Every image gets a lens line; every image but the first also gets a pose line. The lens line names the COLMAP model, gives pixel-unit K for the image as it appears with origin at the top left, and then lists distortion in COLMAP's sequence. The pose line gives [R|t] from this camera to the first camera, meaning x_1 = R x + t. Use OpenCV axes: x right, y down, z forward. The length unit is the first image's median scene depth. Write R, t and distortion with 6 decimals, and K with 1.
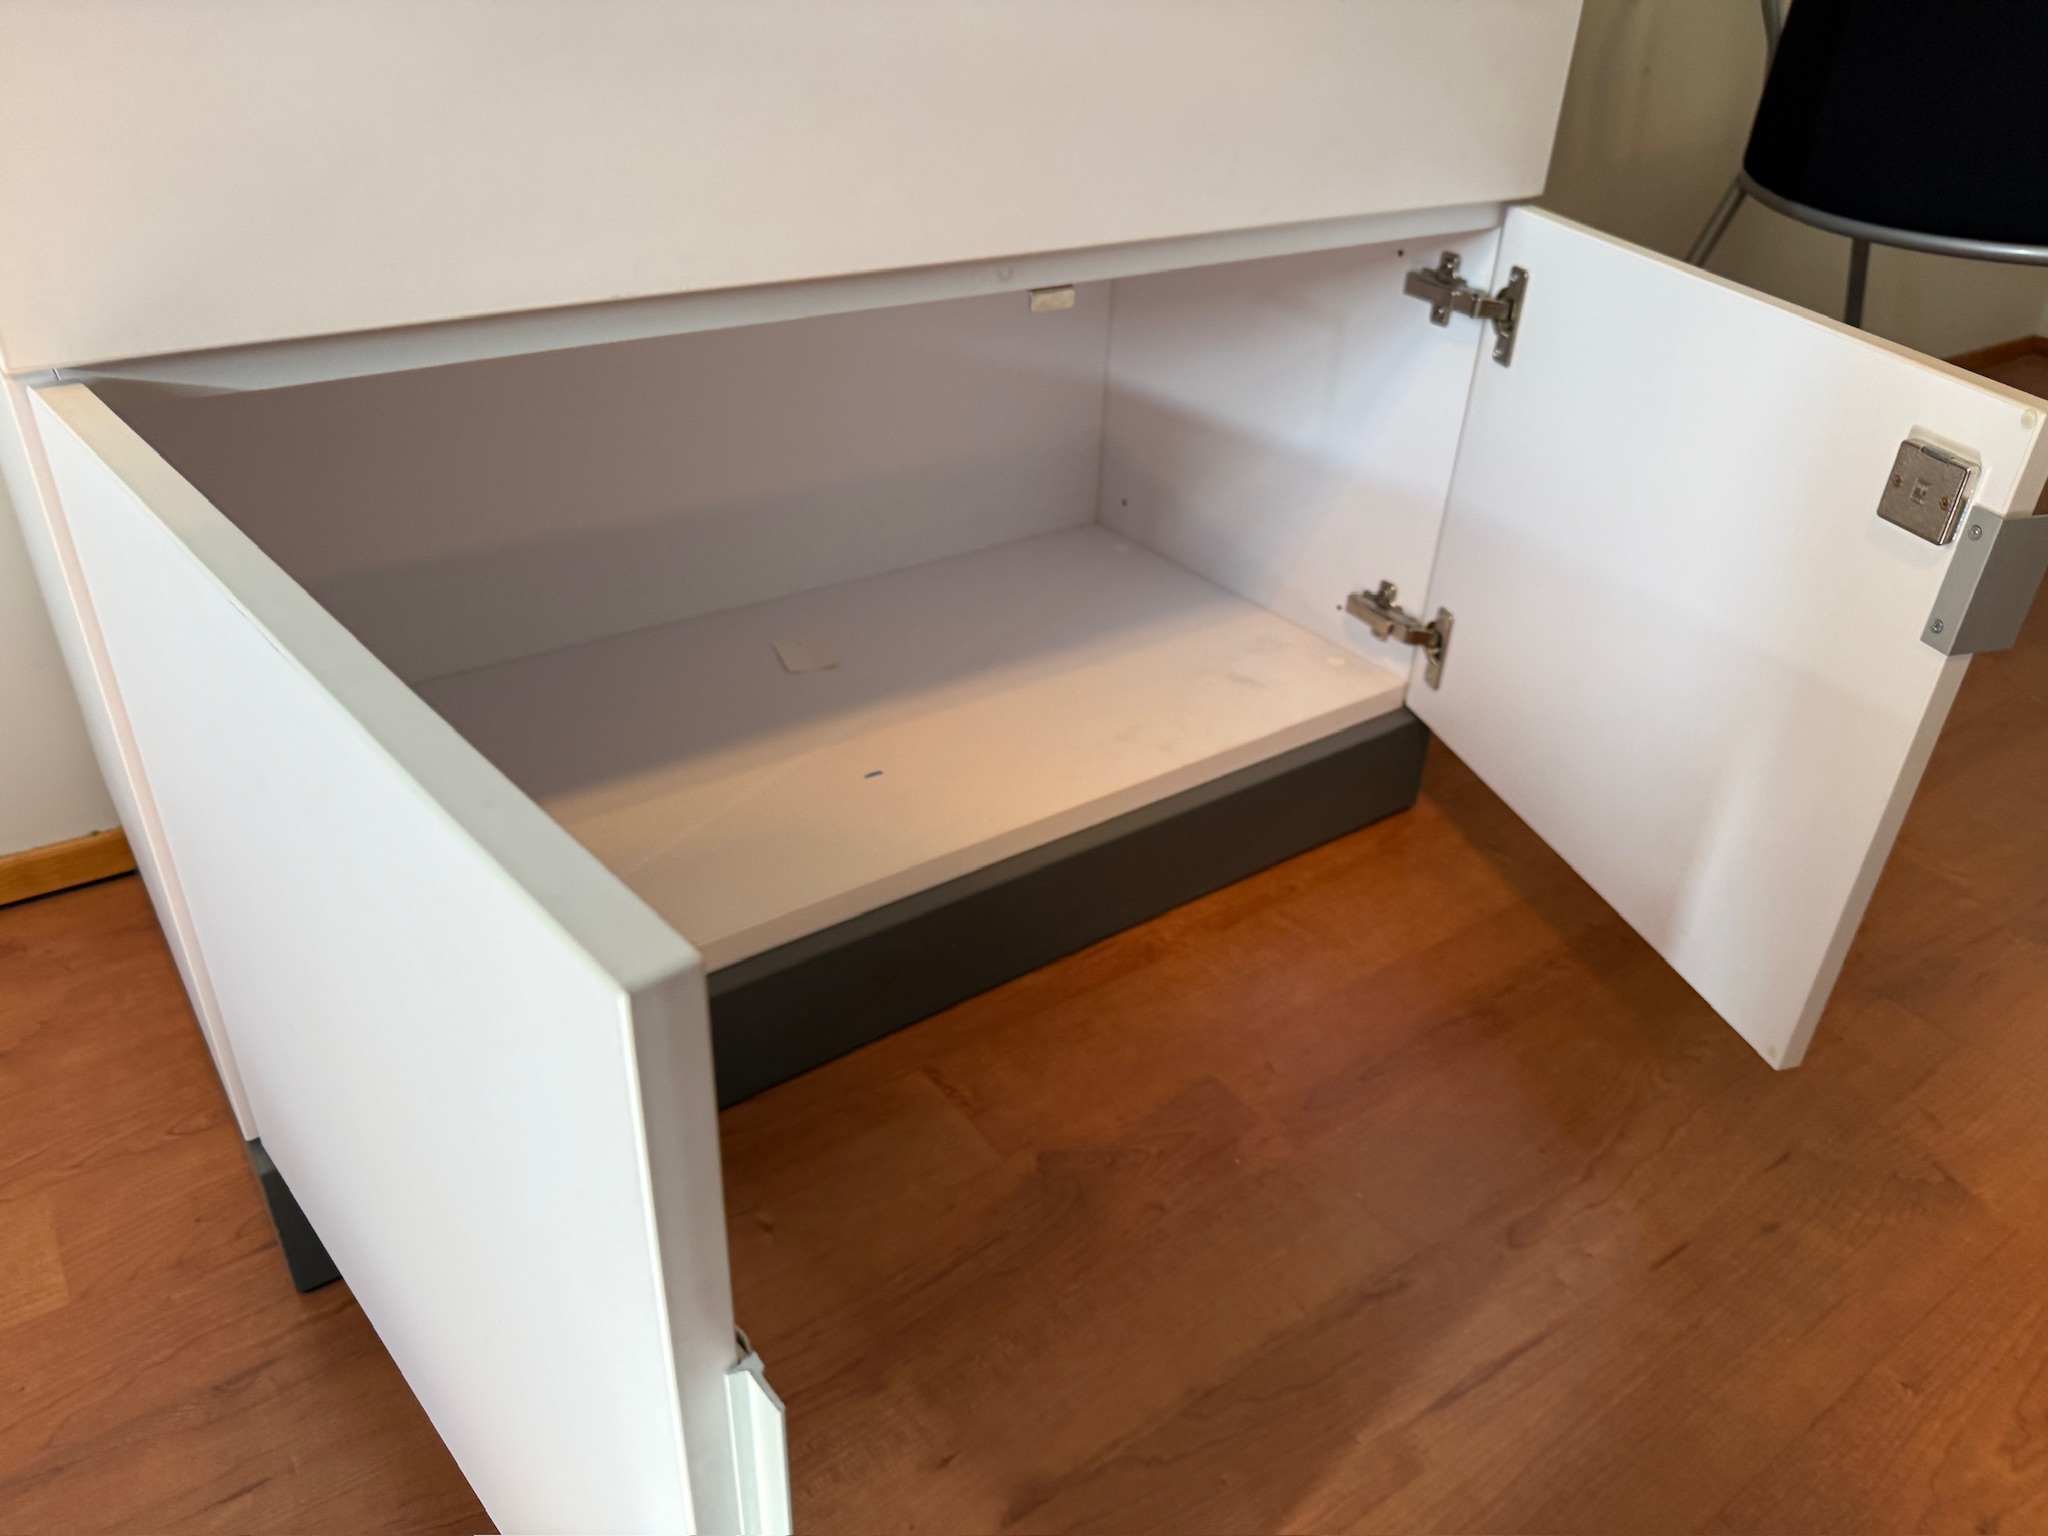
lens RADIAL K [[1480.0, 0, 1033.3], [0, 1480.0, 781.4], [0, 0, 1]] dist [-0.004999, -0.010827]
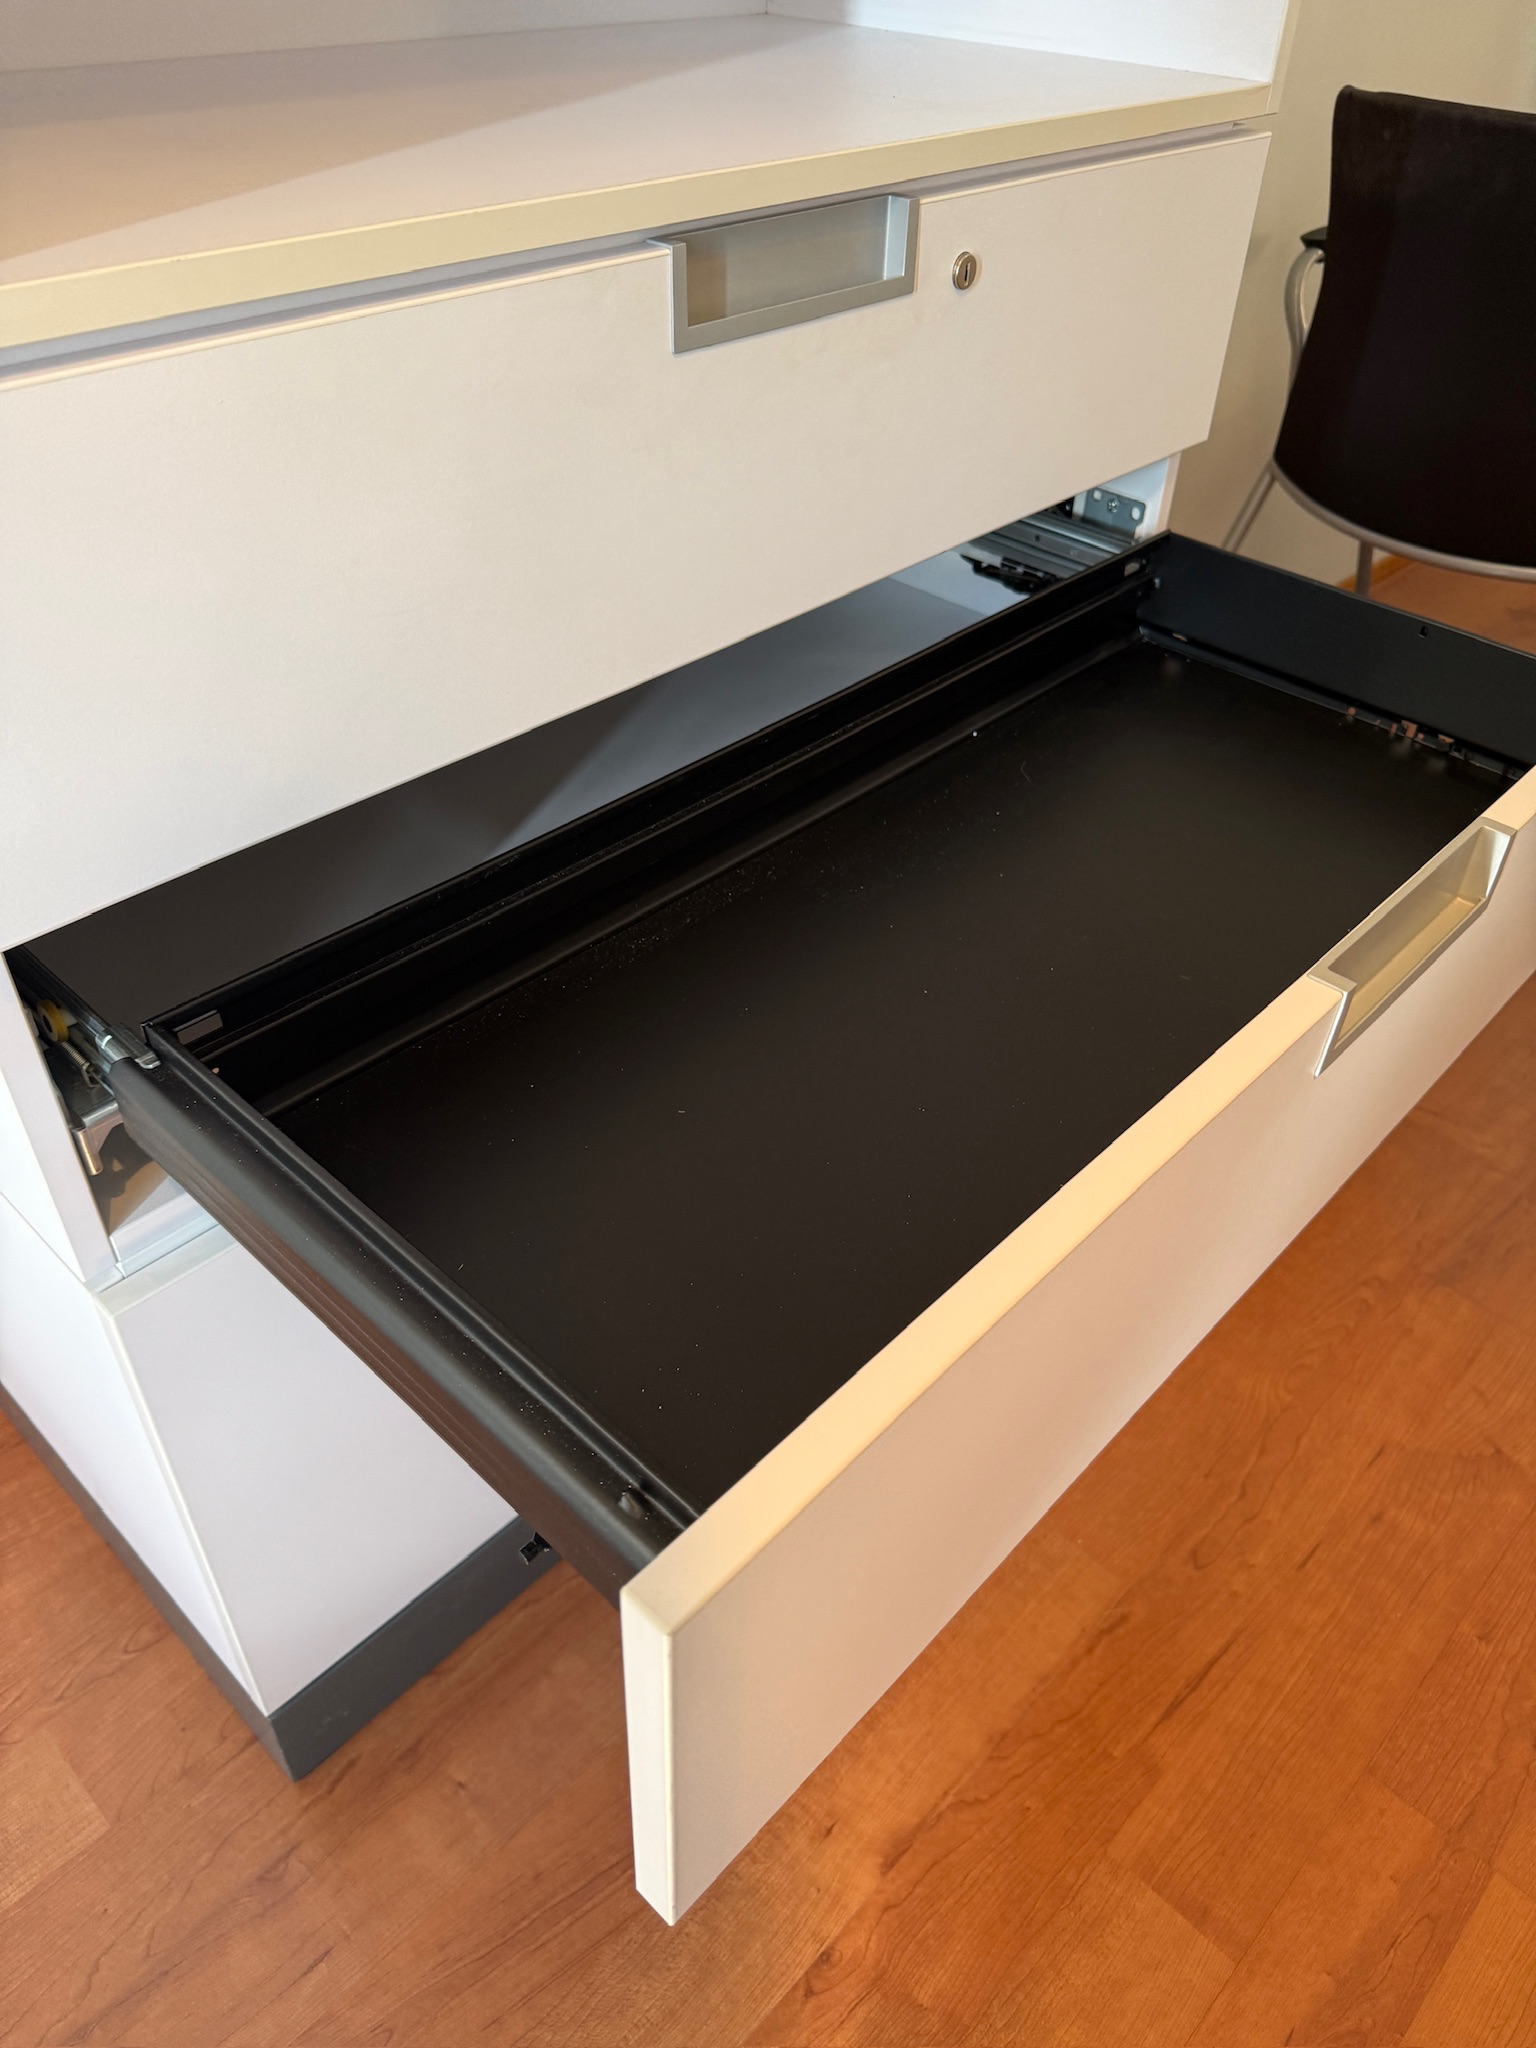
lens RADIAL K [[1480.0, 0, 761.1], [0, 1480.0, 1041.5], [0, 0, 1]] dist [-0.004999, -0.010827]
pose [[0.985514, -0.120299, 0.119541, -0.170968], [0.101538, 0.983112, 0.152250, -0.407407], [-0.135837, -0.137907, 0.981086, -0.193744]]
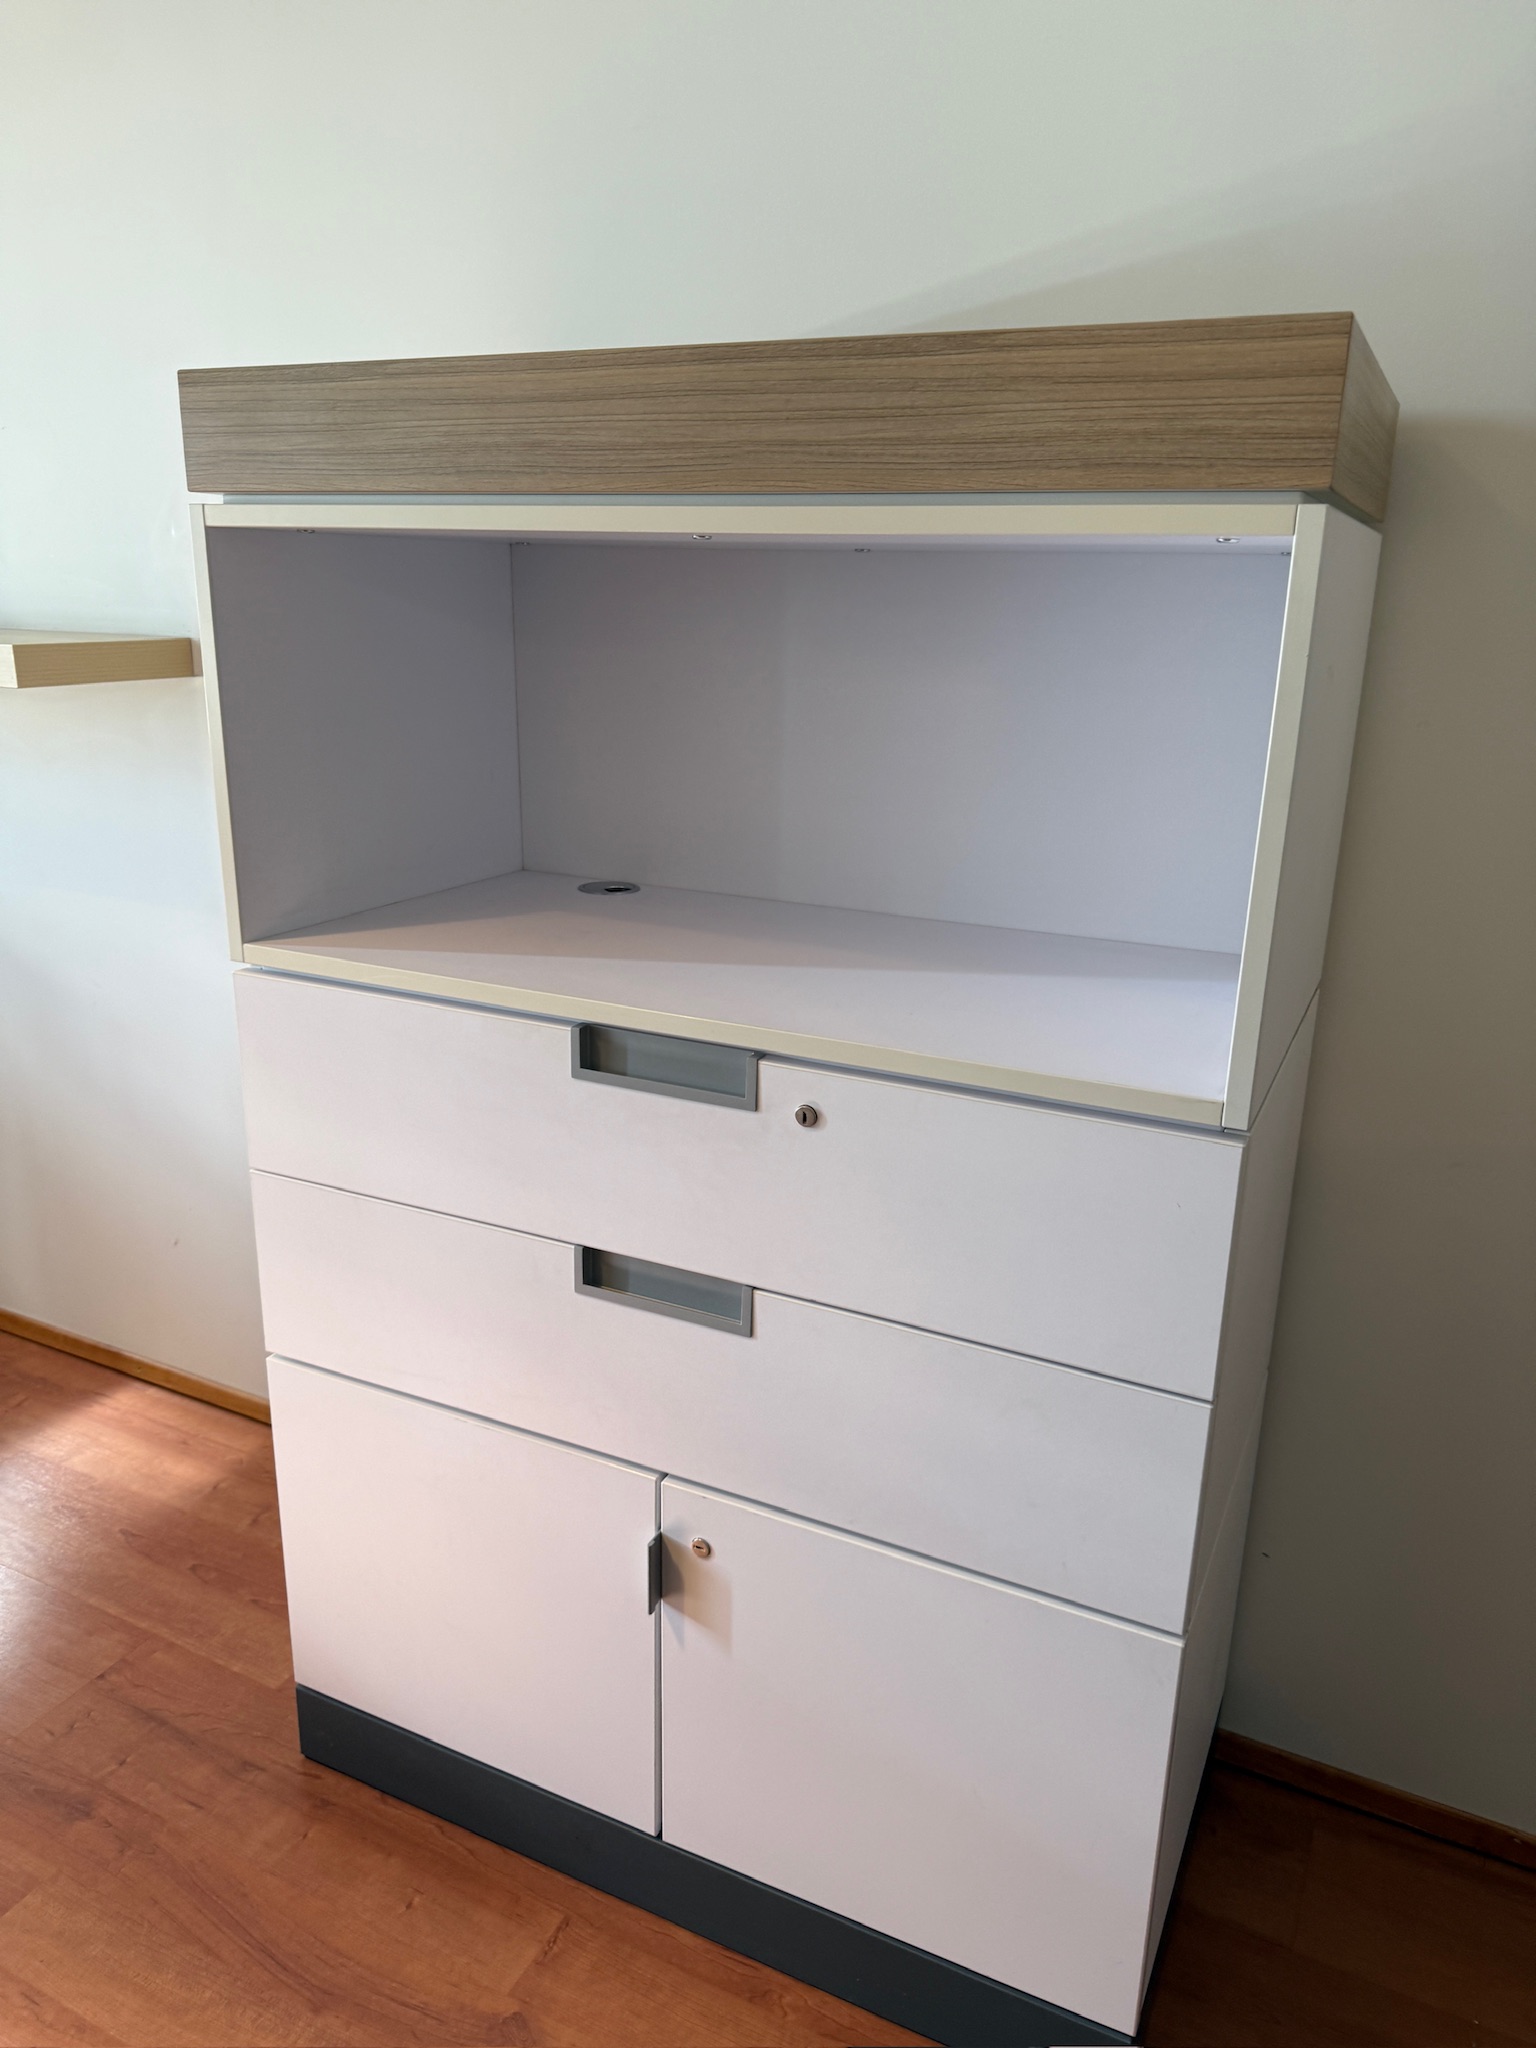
lens RADIAL K [[1480.0, 0, 784.0], [0, 1480.0, 1001.7], [0, 0, 1]] dist [-0.004999, -0.010827]
pose [[0.461560, 0.212709, -0.861230, 1.280960], [-0.467992, 0.883128, -0.032694, -0.777774], [0.753622, 0.418139, 0.507163, 0.032387]]
